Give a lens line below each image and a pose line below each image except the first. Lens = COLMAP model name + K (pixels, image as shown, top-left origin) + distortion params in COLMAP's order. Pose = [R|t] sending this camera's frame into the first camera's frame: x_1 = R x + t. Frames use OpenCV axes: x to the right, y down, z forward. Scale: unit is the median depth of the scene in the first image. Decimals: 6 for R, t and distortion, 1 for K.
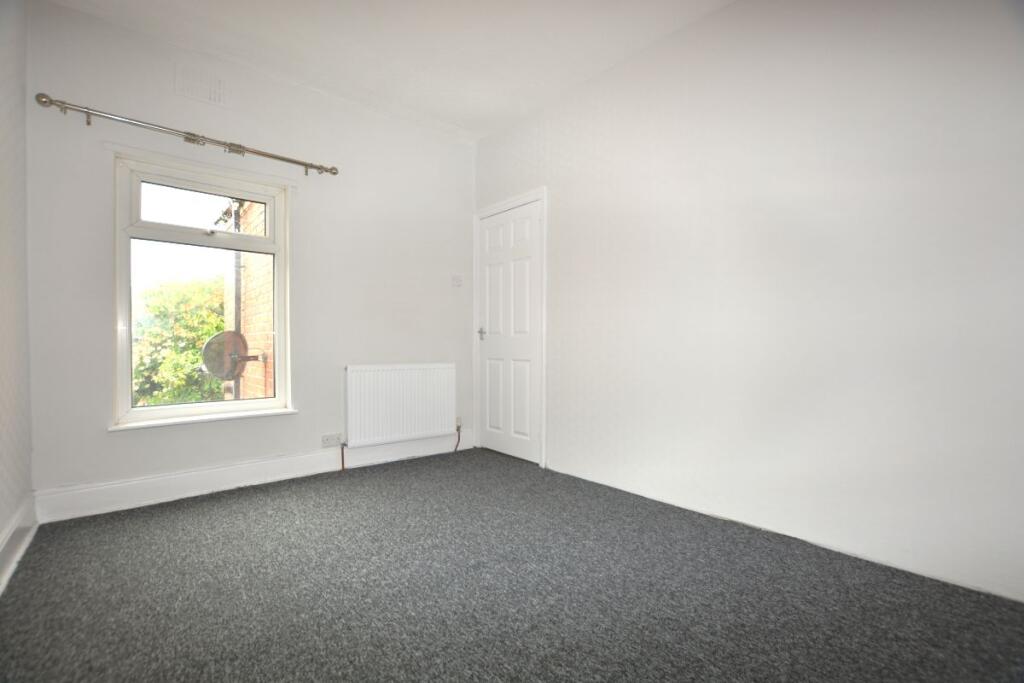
lens RADIAL K [[442.2, 0, 510.5], [0, 442.2, 341.8], [0, 0, 1]] dist [-0.029137, 0.000720]
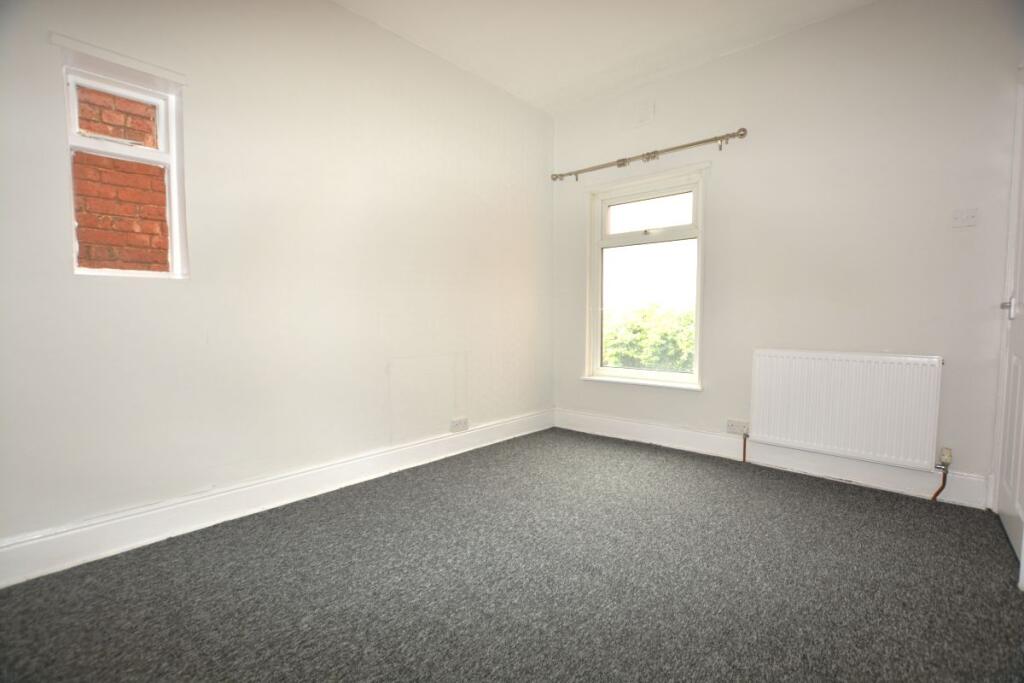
lens RADIAL K [[442.2, 0, 515.4], [0, 442.2, 338.0], [0, 0, 1]] dist [-0.029137, 0.000720]
pose [[0.152604, 0.038721, -0.987529, 0.490239], [-0.000644, 0.999236, 0.039081, -0.000479], [0.988287, -0.005328, 0.152512, 0.450121]]
